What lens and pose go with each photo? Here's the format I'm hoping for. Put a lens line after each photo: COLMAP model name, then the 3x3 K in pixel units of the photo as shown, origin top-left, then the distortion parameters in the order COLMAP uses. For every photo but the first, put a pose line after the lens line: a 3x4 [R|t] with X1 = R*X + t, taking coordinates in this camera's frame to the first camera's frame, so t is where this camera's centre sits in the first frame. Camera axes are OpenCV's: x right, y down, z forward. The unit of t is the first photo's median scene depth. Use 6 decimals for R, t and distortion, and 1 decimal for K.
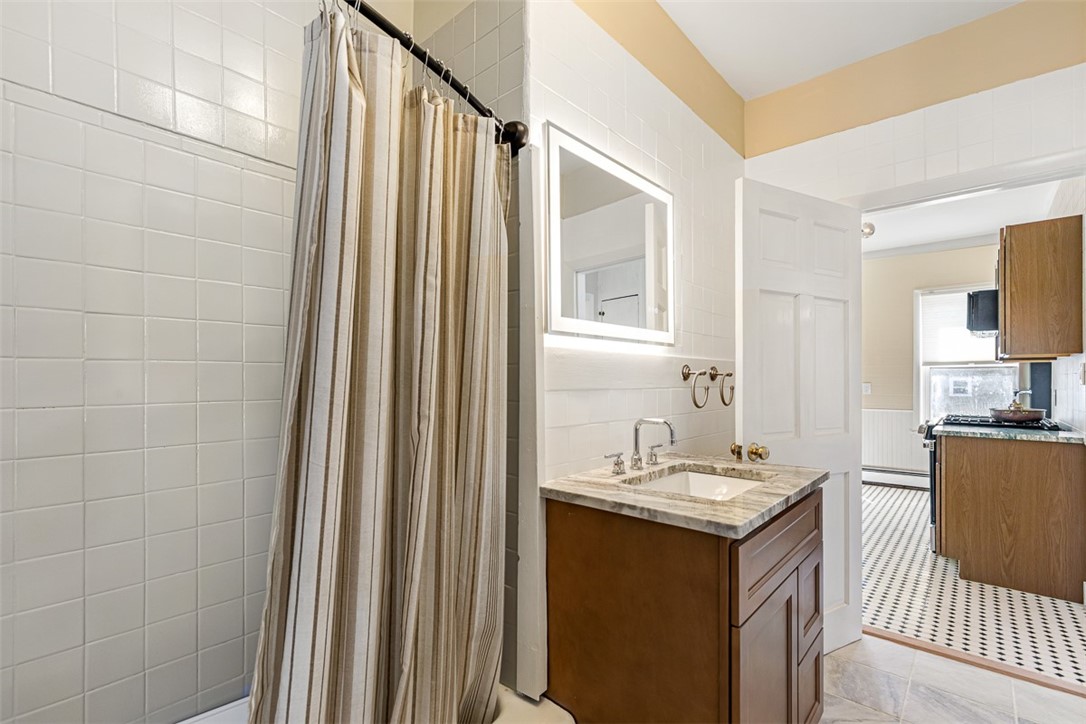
lens RADIAL K [[493.1, 0, 543.7], [0, 493.1, 367.3], [0, 0, 1]] dist [0.006513, 0.000200]
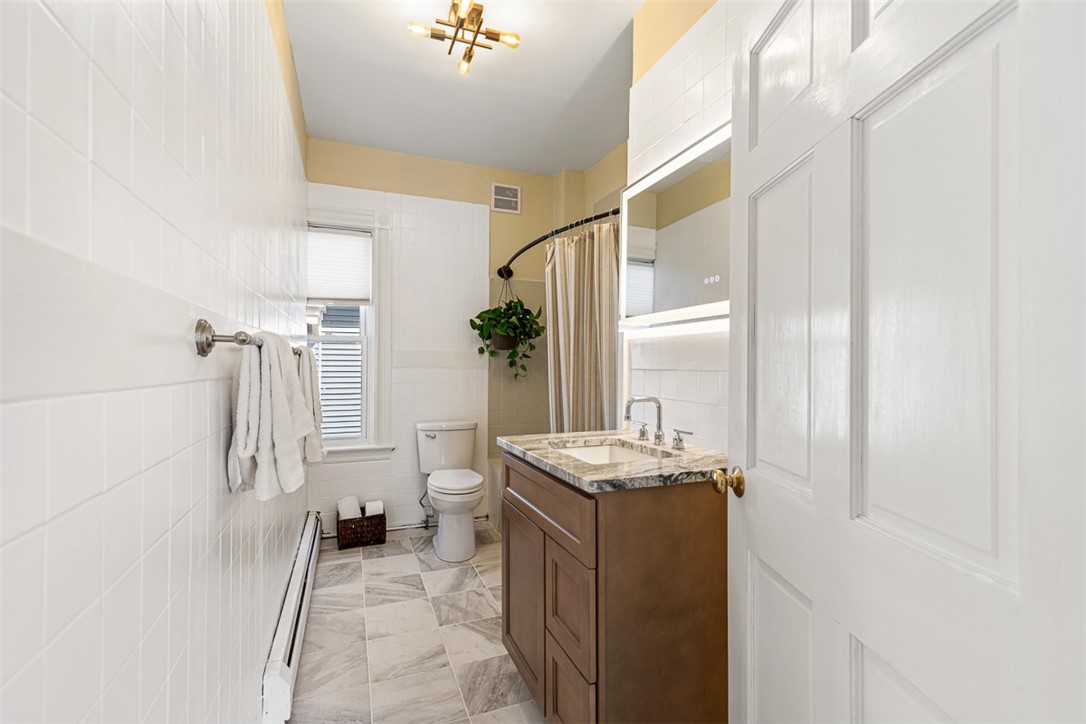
lens RADIAL K [[493.1, 0, 543.7], [0, 493.1, 367.3], [0, 0, 1]] dist [0.006513, 0.000200]
pose [[-0.453685, -0.000827, -0.891162, 1.303669], [0.001460, 0.999998, -0.001672, 0.040786], [0.891161, -0.002060, -0.453683, 1.308218]]
